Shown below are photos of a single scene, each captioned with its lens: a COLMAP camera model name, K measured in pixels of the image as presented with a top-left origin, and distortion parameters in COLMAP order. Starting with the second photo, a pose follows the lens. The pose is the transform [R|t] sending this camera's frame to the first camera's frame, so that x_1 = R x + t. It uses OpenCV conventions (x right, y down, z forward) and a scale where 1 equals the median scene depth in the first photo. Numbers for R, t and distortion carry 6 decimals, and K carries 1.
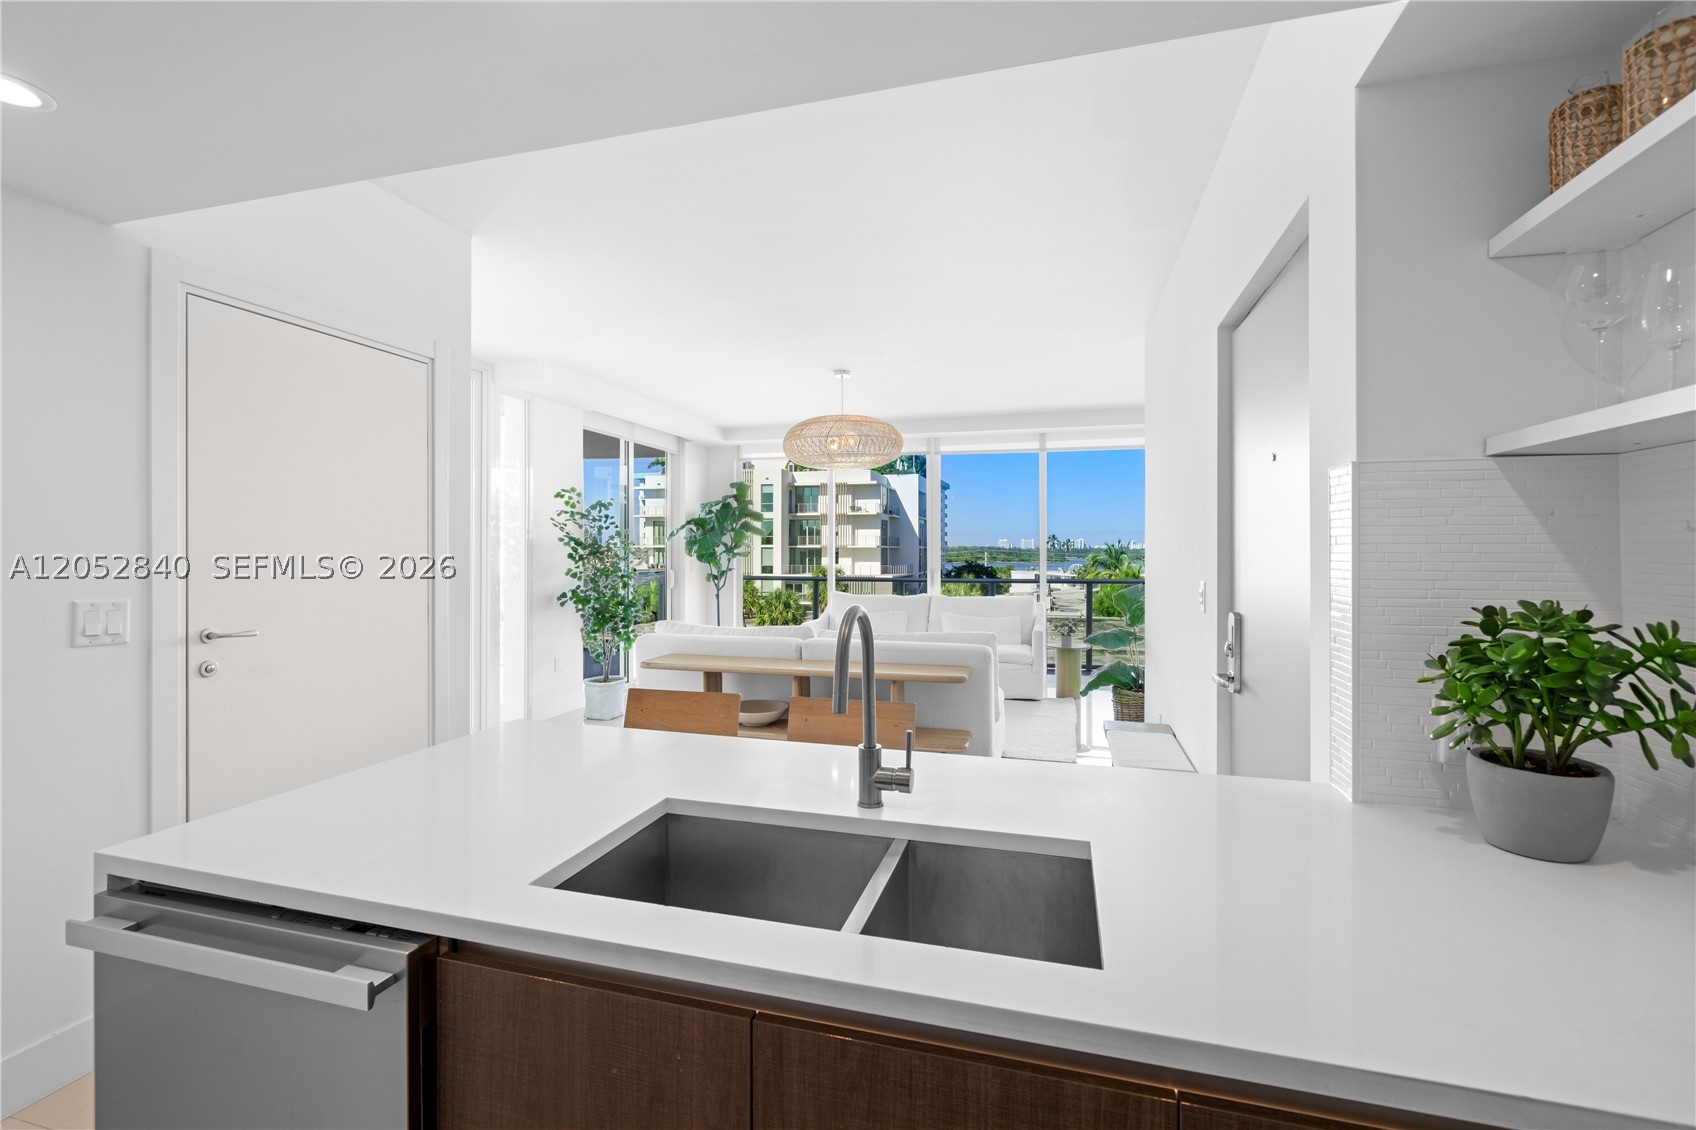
lens RADIAL K [[729.4, 0, 848.6], [0, 729.4, 551.6], [0, 0, 1]] dist [-0.001902, -0.000148]
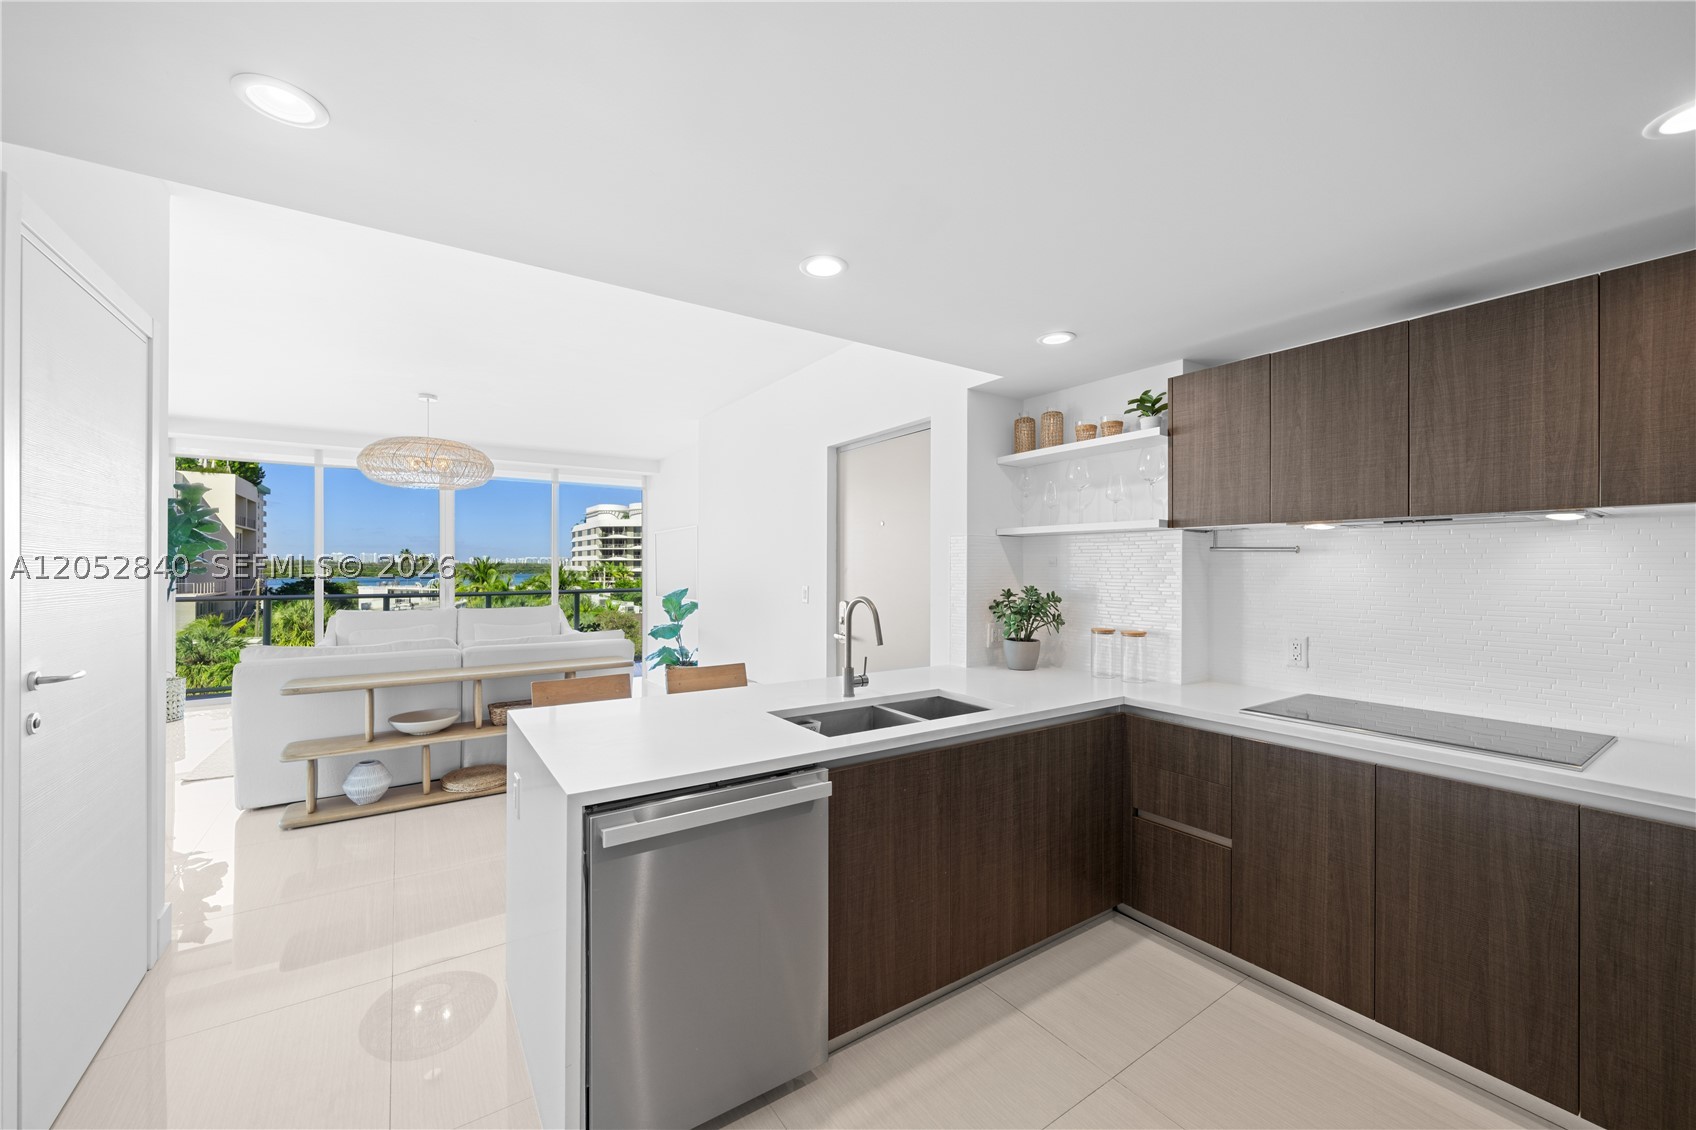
lens RADIAL K [[651.6, 0, 811.6], [0, 651.6, 564.4], [0, 0, 1]] dist [0.001103, -0.000066]
pose [[0.669040, 0.002793, 0.743221, -0.844195], [-0.001002, 0.999995, -0.002856, -0.007252], [-0.743226, 0.001166, 0.669039, -0.081369]]
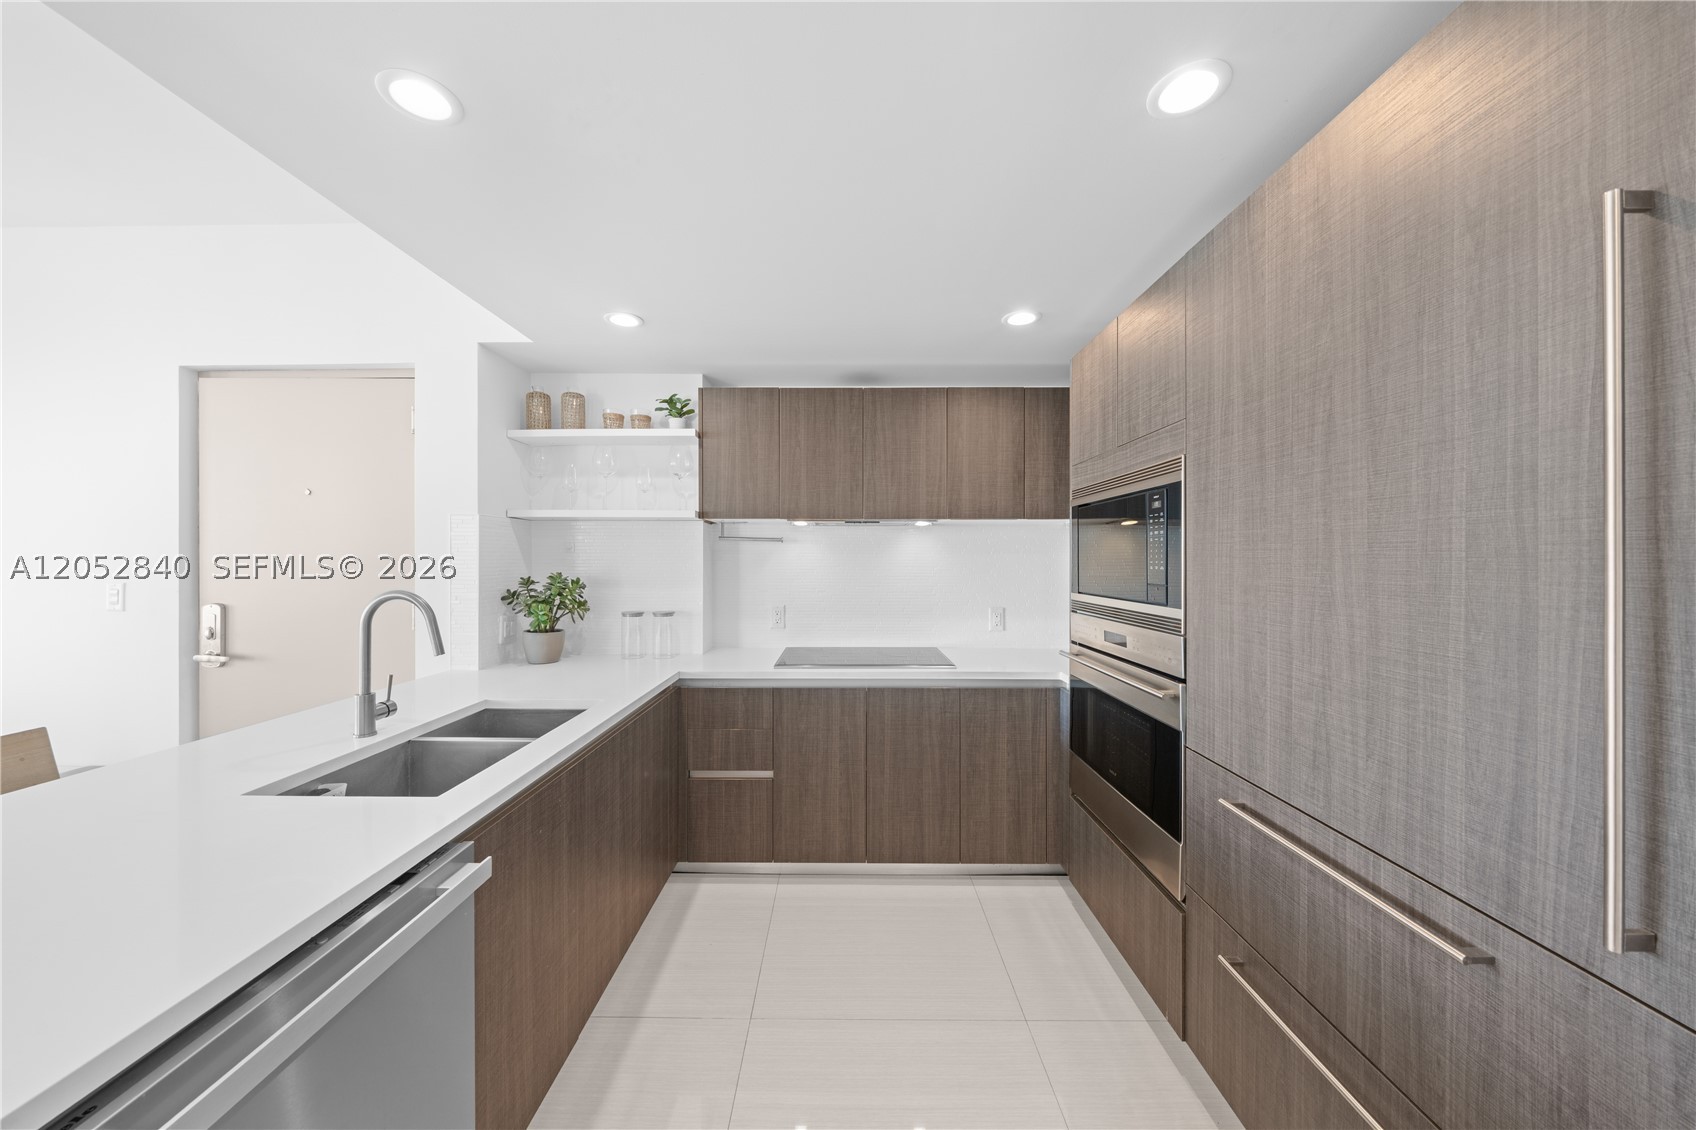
lens RADIAL K [[592.0, 0, 846.7], [0, 592.0, 559.0], [0, 0, 1]] dist [0.000153, -0.000006]
pose [[-0.257812, -0.001532, 0.966194, -0.799199], [-0.001554, 0.999998, 0.001171, 0.004318], [-0.966194, -0.001199, -0.257814, 0.244900]]
